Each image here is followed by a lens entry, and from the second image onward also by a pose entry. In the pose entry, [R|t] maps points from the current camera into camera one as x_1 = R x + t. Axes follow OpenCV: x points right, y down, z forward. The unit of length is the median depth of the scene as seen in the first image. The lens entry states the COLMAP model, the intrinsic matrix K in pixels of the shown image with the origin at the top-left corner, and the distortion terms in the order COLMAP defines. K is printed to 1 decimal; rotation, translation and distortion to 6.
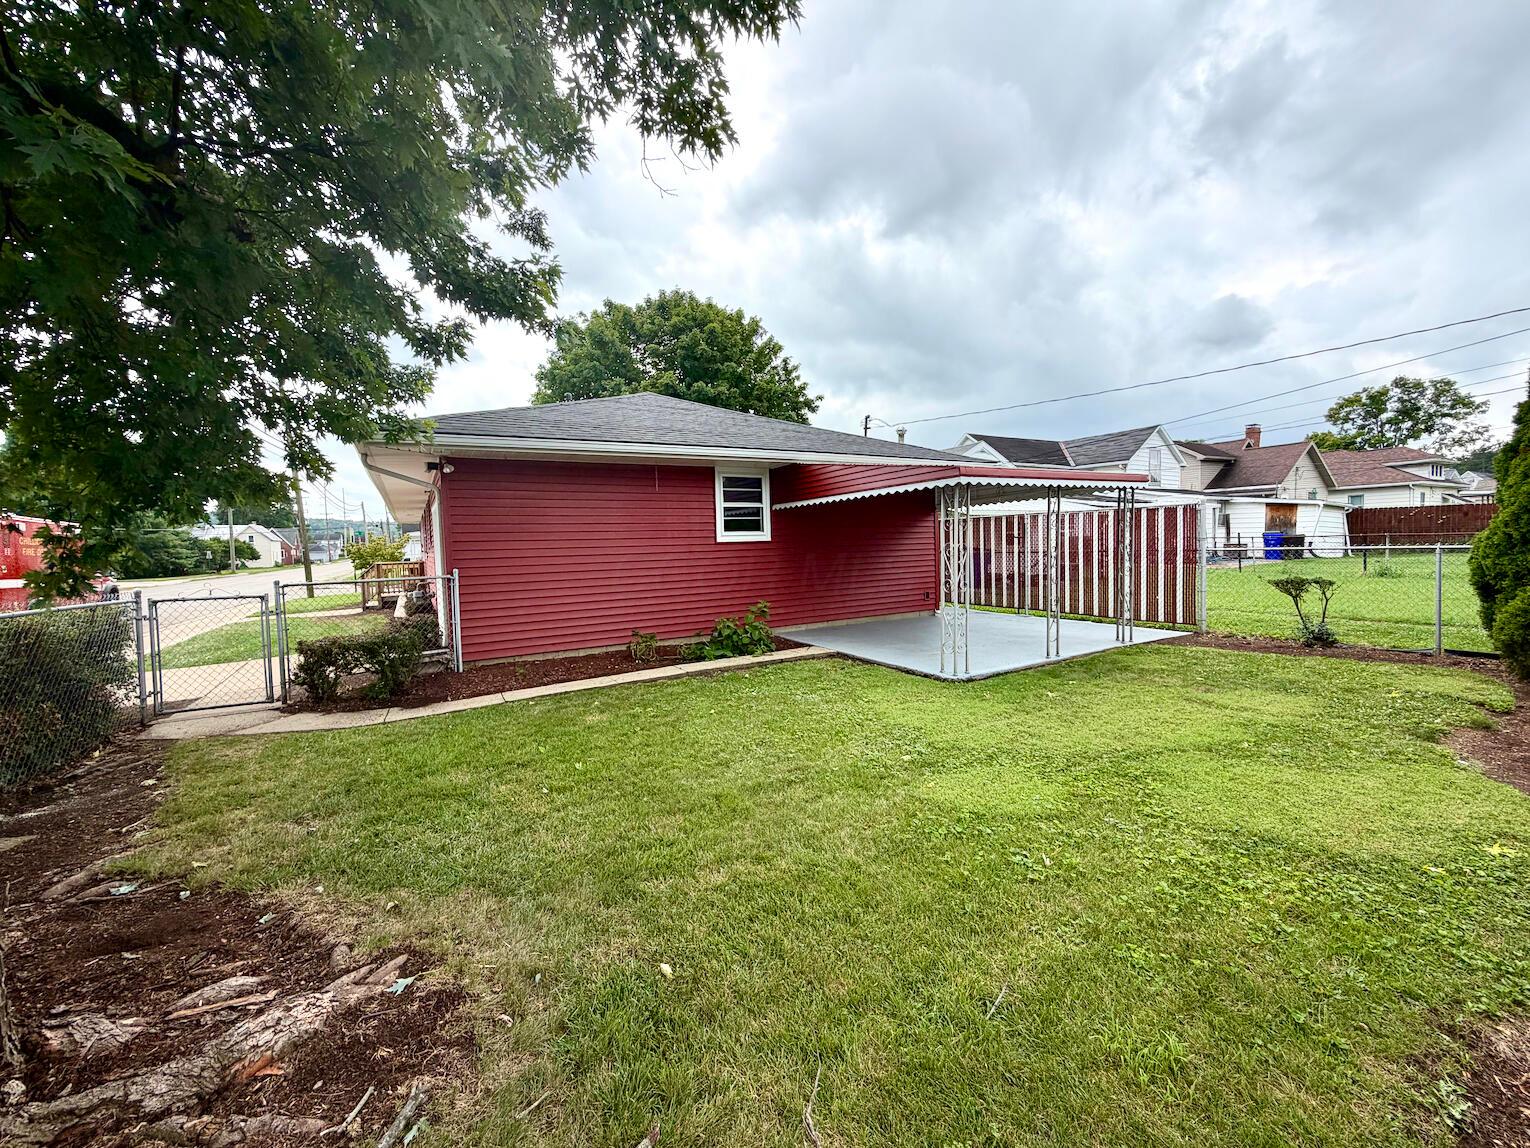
lens RADIAL K [[610.2, 0, 761.7], [0, 610.2, 573.2], [0, 0, 1]] dist [0.000379, -0.000298]
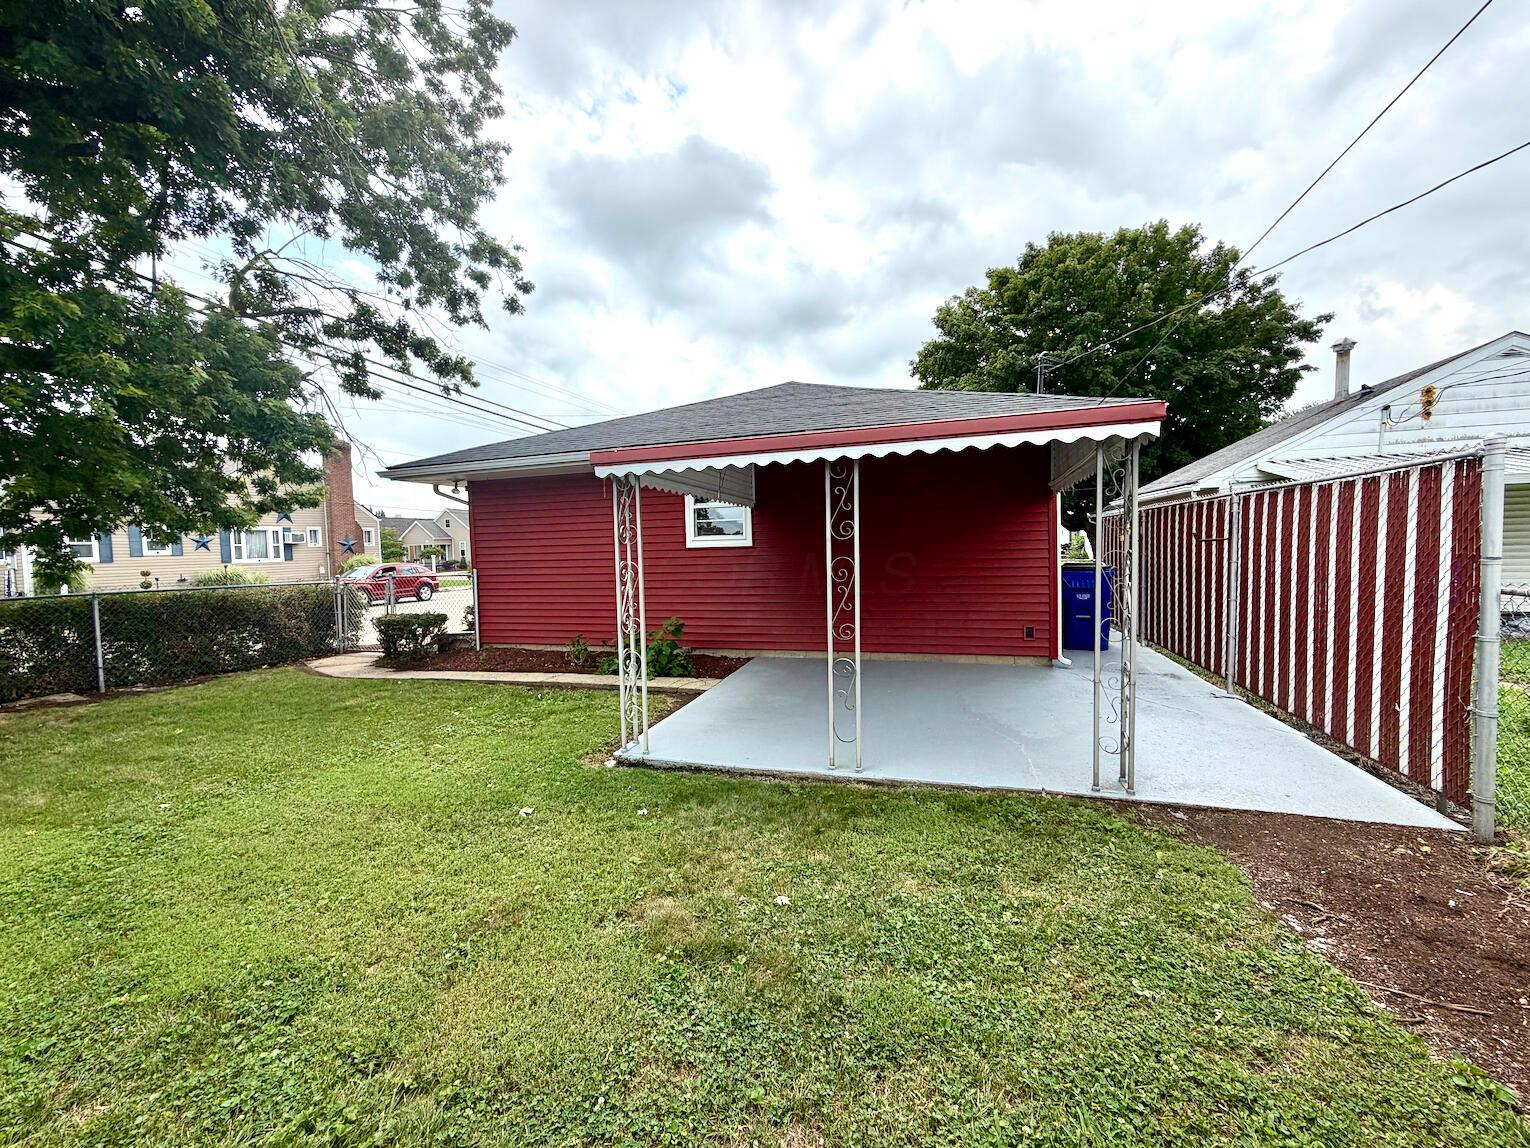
lens RADIAL K [[610.2, 0, 761.7], [0, 610.2, 573.2], [0, 0, 1]] dist [0.000379, -0.000298]
pose [[0.696637, 0.039616, -0.716329, 0.632980], [-0.032623, 0.999191, 0.023534, -0.038216], [0.716681, 0.006974, 0.697366, 0.457487]]
